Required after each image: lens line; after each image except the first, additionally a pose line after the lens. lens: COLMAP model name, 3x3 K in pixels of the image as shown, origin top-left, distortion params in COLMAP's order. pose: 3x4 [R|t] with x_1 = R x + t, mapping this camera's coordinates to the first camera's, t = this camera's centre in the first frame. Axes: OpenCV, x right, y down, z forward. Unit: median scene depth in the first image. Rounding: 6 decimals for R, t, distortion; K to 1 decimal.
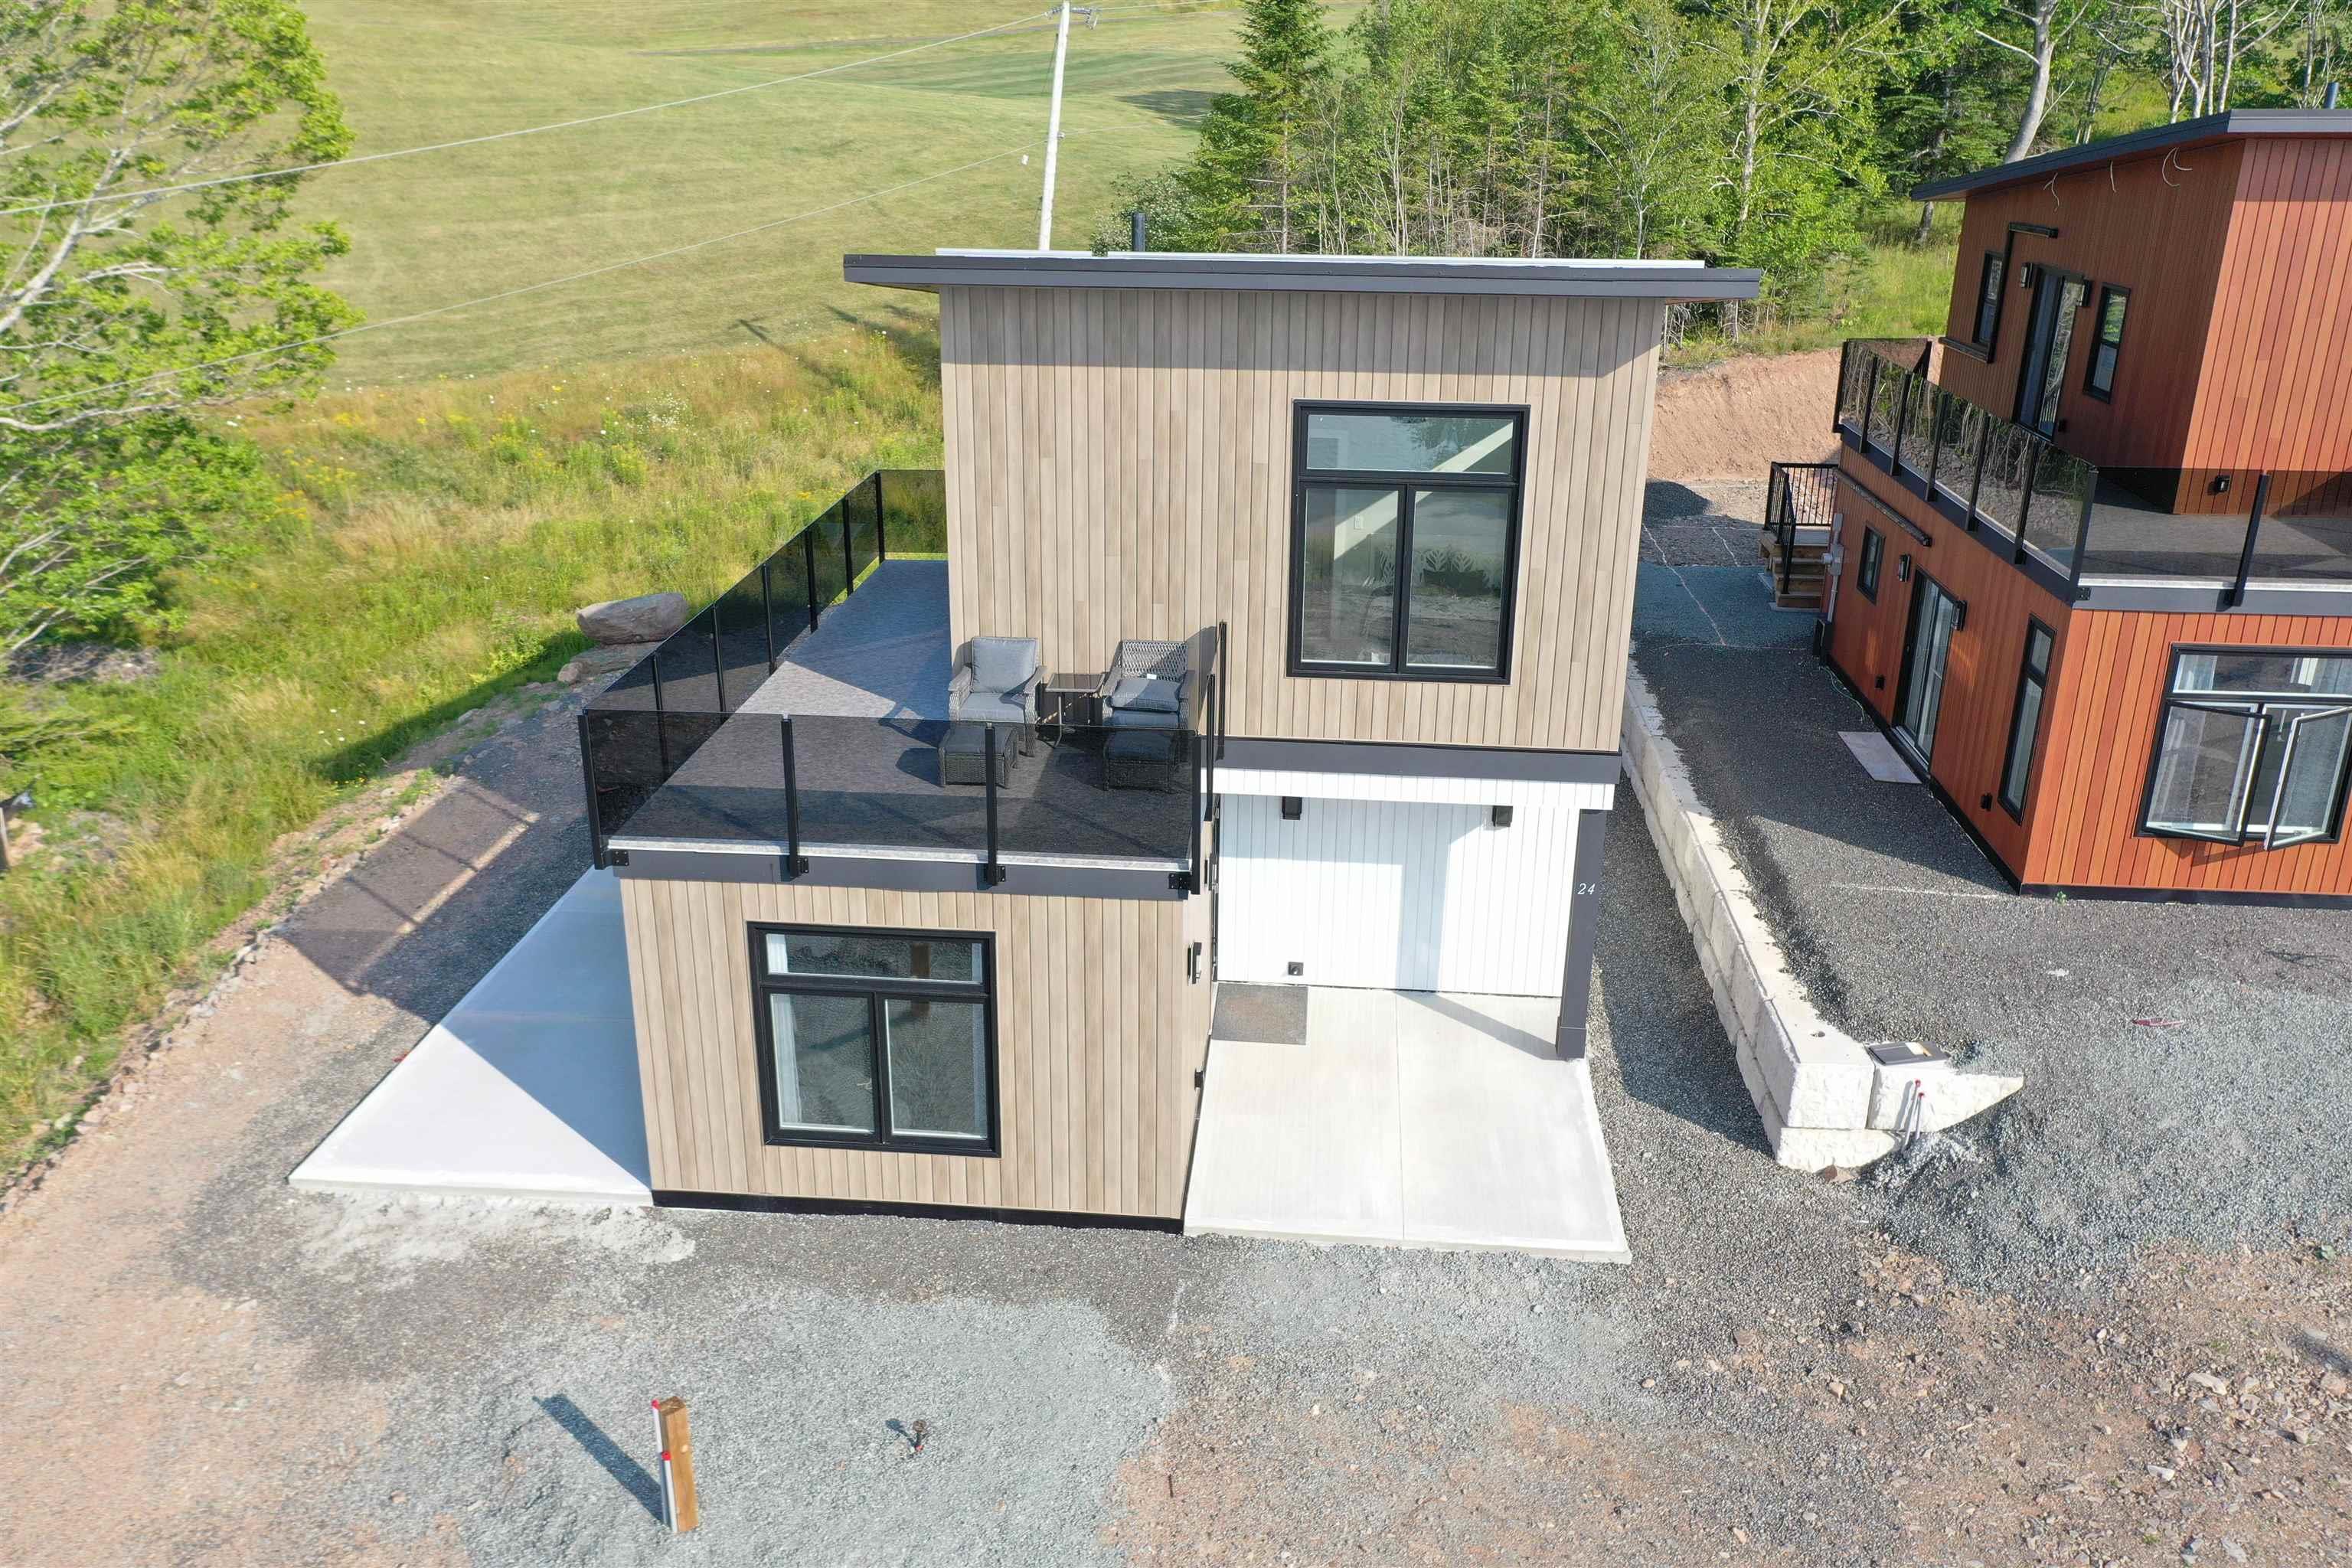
lens RADIAL K [[1862.0, 0, 1175.4], [0, 1862.0, 779.8], [0, 0, 1]] dist [0.010469, 0.011488]
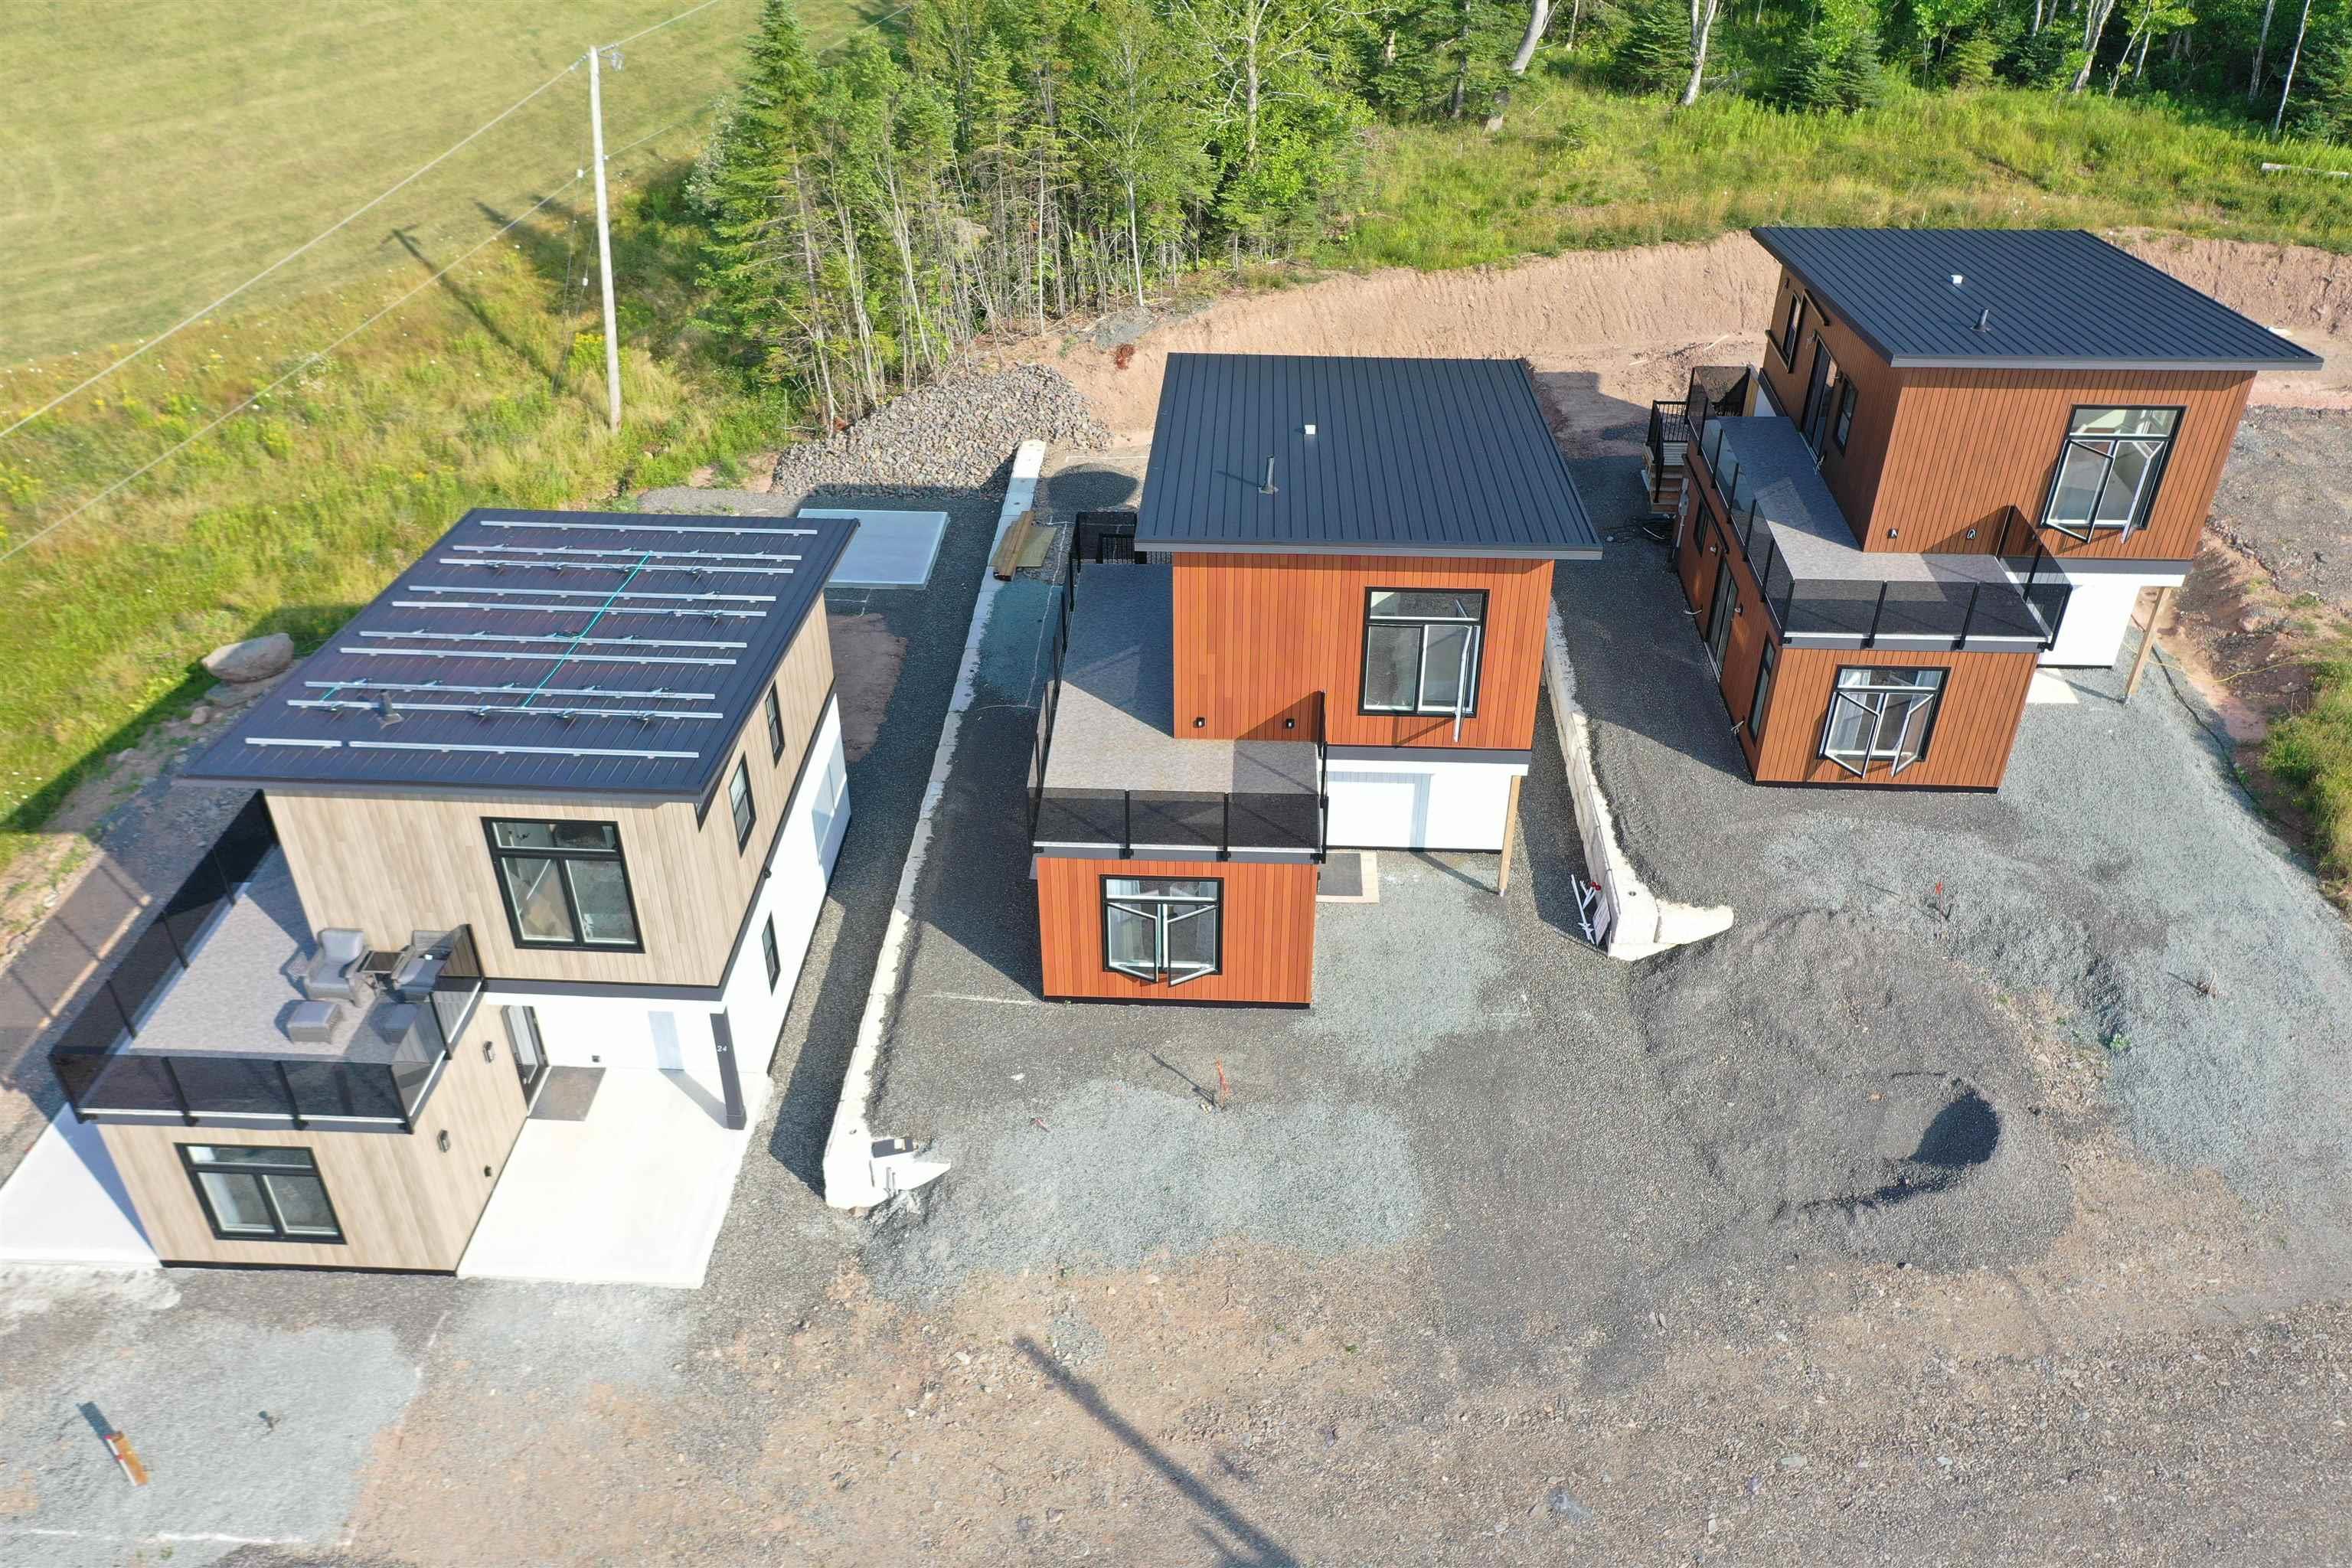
lens RADIAL K [[1862.0, 0, 1176.6], [0, 1862.0, 785.8], [0, 0, 1]] dist [0.010469, 0.011488]
pose [[0.999315, -0.026159, 0.026161, 0.614195], [0.018519, 0.965860, 0.258401, -0.619776], [-0.032027, -0.257739, 0.965684, -0.599487]]
